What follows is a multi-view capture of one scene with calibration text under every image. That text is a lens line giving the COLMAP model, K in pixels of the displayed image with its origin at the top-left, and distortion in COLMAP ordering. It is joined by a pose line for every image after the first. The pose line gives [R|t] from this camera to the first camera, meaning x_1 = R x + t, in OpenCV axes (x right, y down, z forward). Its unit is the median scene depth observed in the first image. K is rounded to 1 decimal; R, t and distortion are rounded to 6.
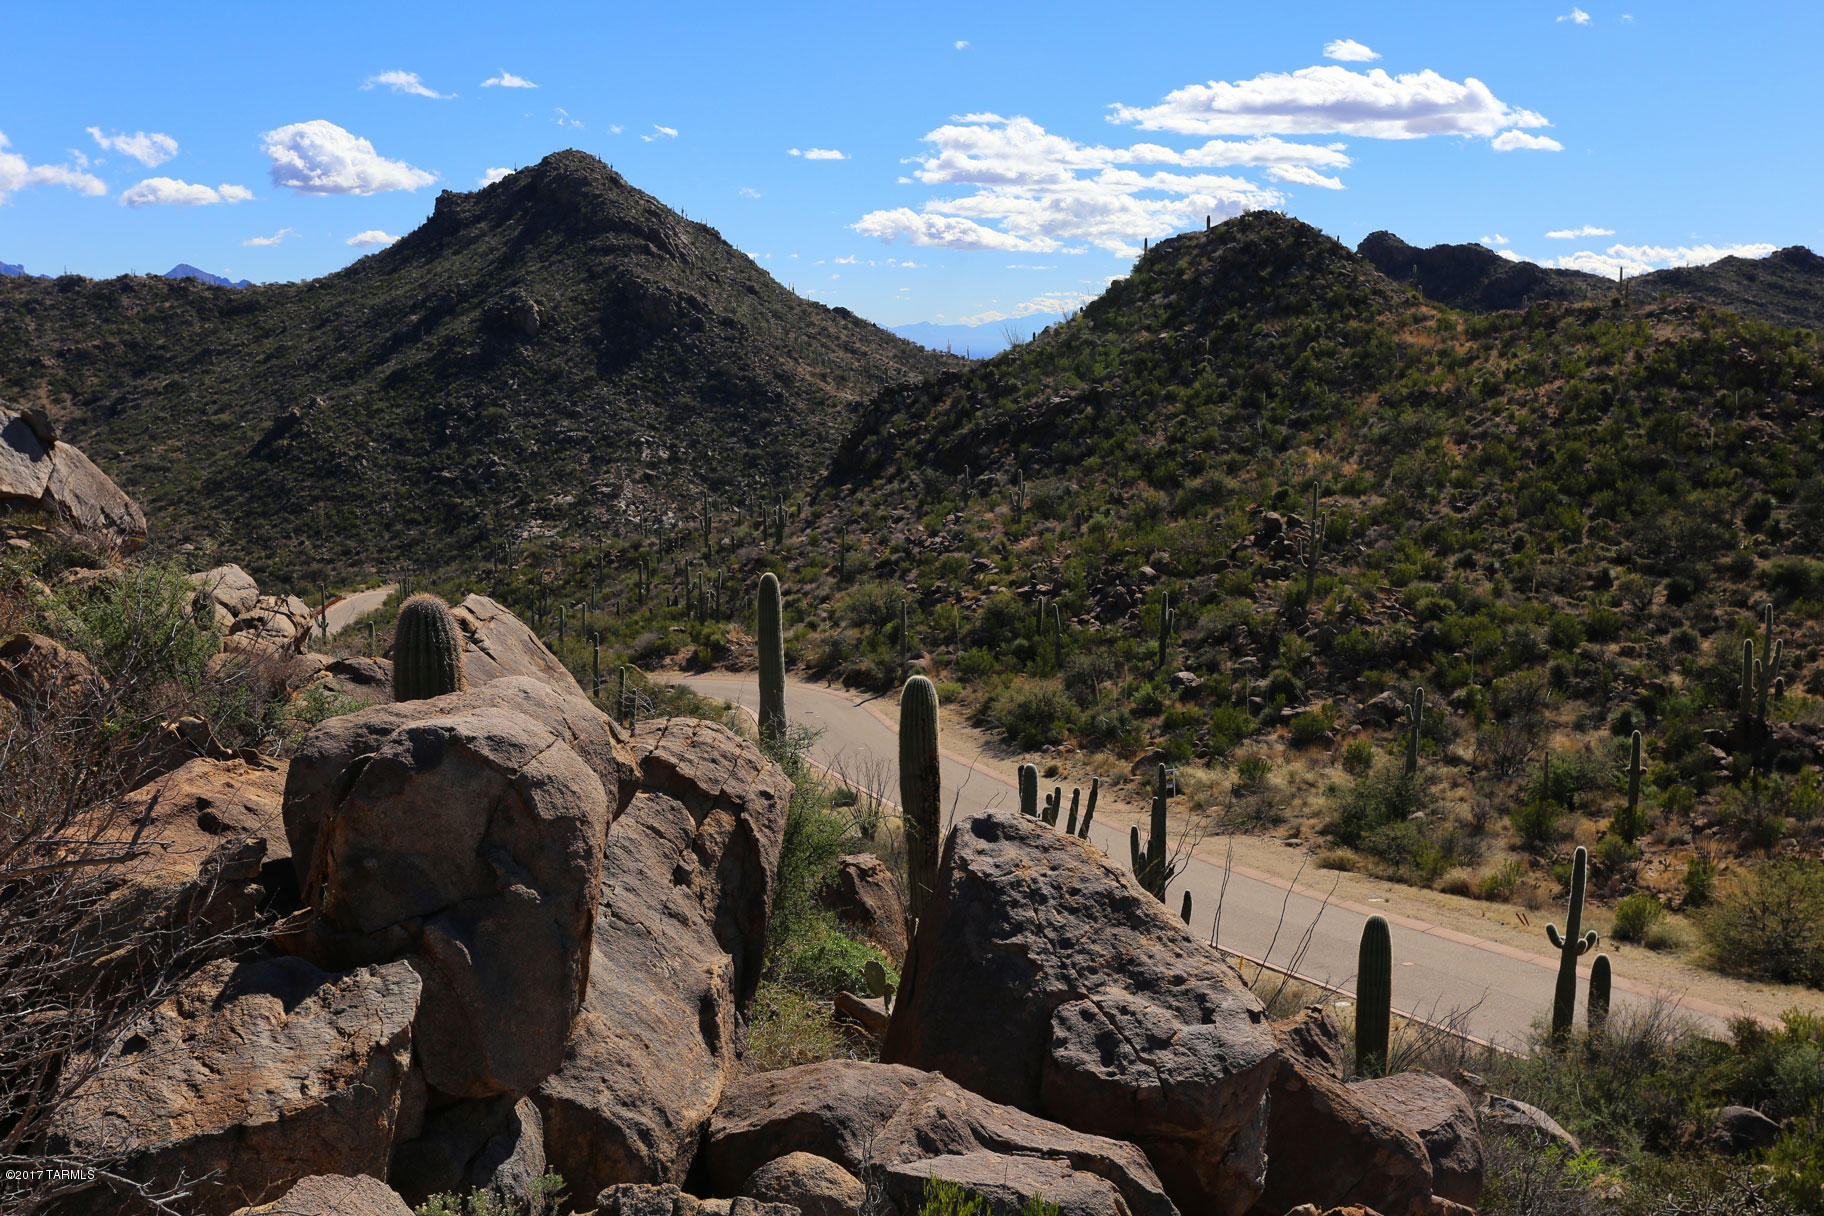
lens RADIAL K [[1985.3, 0, 912.0], [0, 1985.3, 608.0], [0, 0, 1]] dist [-0.001463, 0.179613]
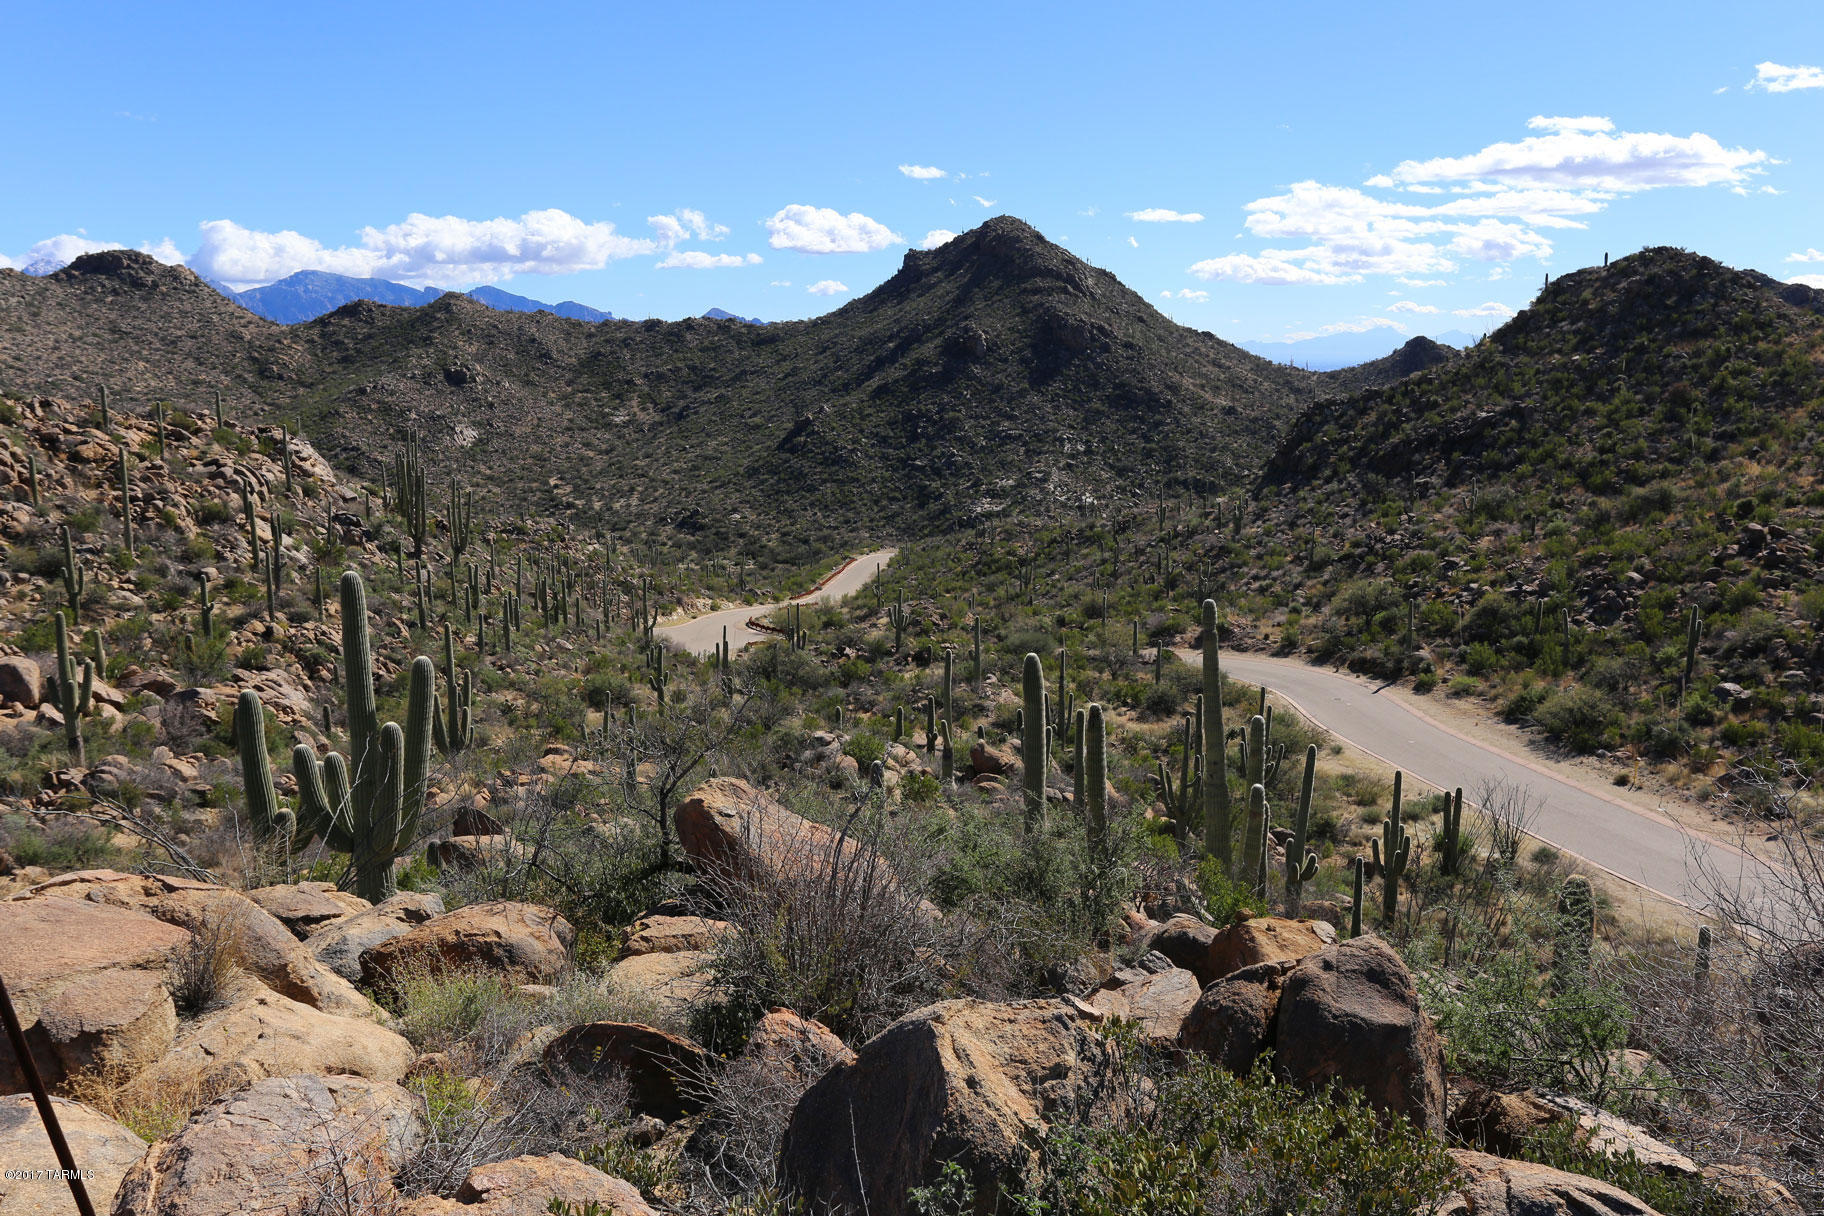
lens RADIAL K [[1482.3, 0, 912.0], [0, 1482.3, 608.0], [0, 0, 1]] dist [-0.037232, 0.096781]
pose [[0.976750, 0.023522, -0.213087, -0.024133], [-0.016185, 0.999217, 0.036110, -0.005839], [0.213769, -0.031821, 0.976366, 0.025044]]
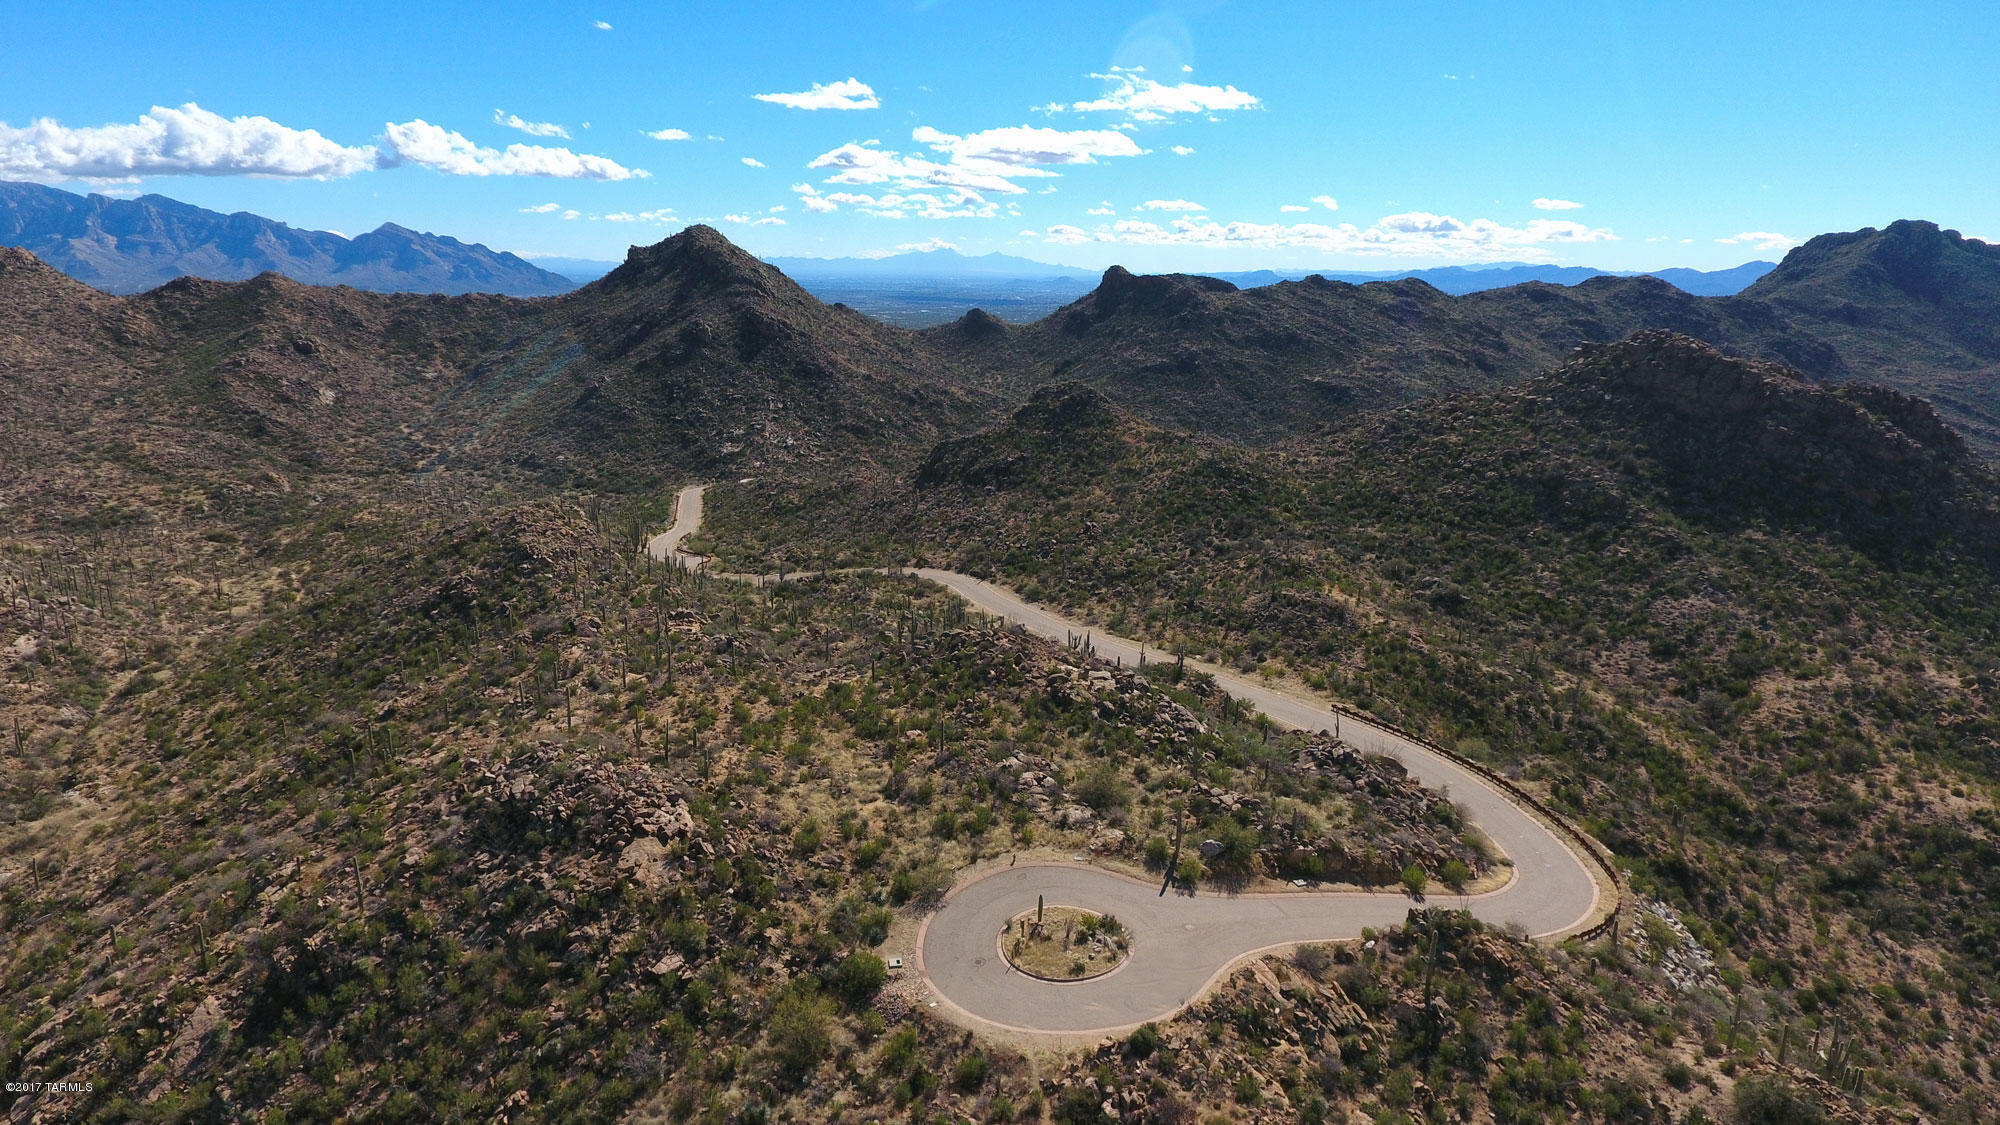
lens RADIAL K [[1171.1, 0, 971.7], [0, 1171.1, 524.3], [0, 0, 1]] dist [-0.006205, 0.002750]
pose [[0.993902, -0.017063, 0.108934, -0.062009], [0.008044, 0.996542, 0.082701, -0.054151], [-0.109969, -0.081320, 0.990603, -0.257606]]
